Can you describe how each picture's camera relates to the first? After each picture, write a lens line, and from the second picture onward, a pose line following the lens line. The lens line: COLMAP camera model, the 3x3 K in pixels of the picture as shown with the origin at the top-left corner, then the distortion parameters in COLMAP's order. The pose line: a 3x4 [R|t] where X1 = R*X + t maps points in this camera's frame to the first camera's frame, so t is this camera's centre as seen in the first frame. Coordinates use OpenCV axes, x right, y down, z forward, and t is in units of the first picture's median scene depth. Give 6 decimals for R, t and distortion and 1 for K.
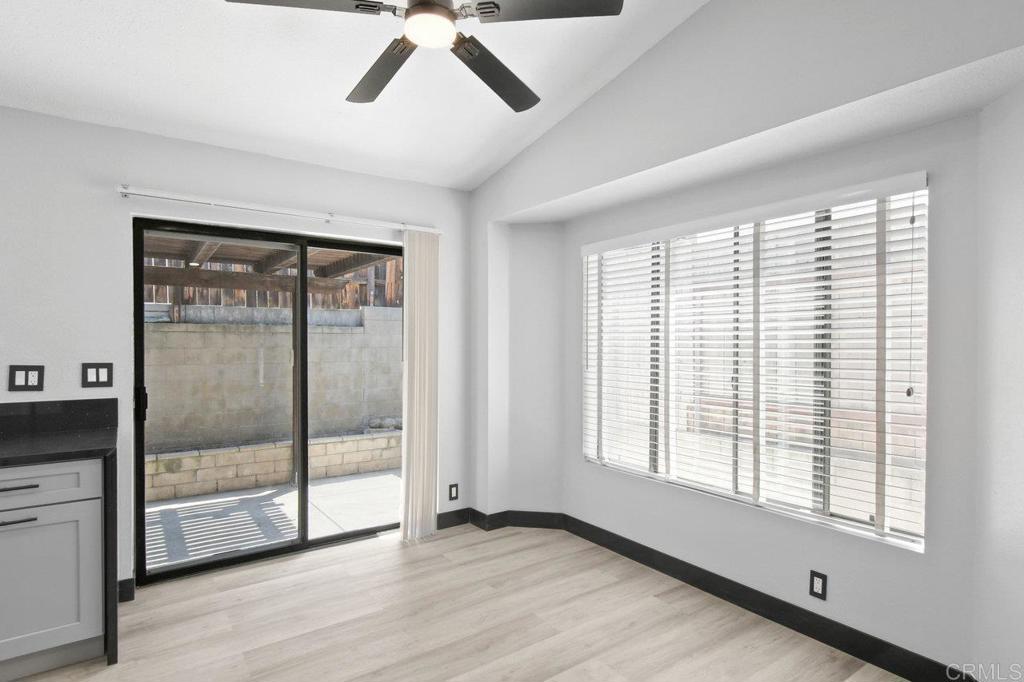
lens RADIAL K [[540.8, 0, 509.1], [0, 540.8, 349.3], [0, 0, 1]] dist [-0.006339, -0.001837]
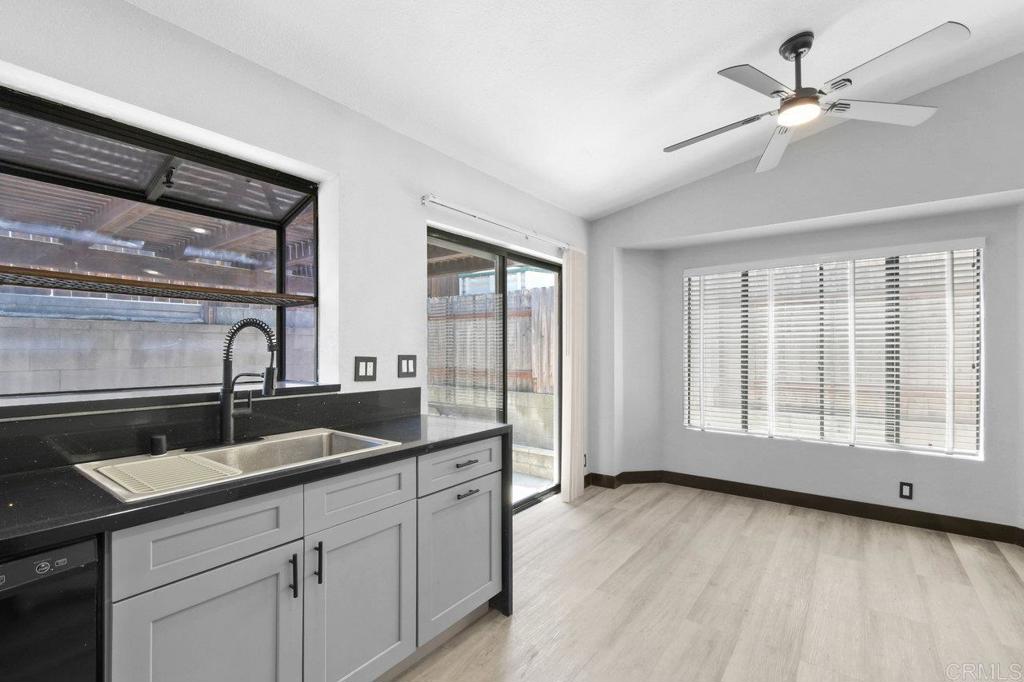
lens RADIAL K [[461.9, 0, 512.7], [0, 461.9, 340.5], [0, 0, 1]] dist [-0.004296, 0.000109]
pose [[0.952510, 0.003342, 0.304489, -0.811389], [0.005527, 0.999585, -0.028259, 0.022685], [-0.304457, 0.028600, 0.952097, 0.039563]]
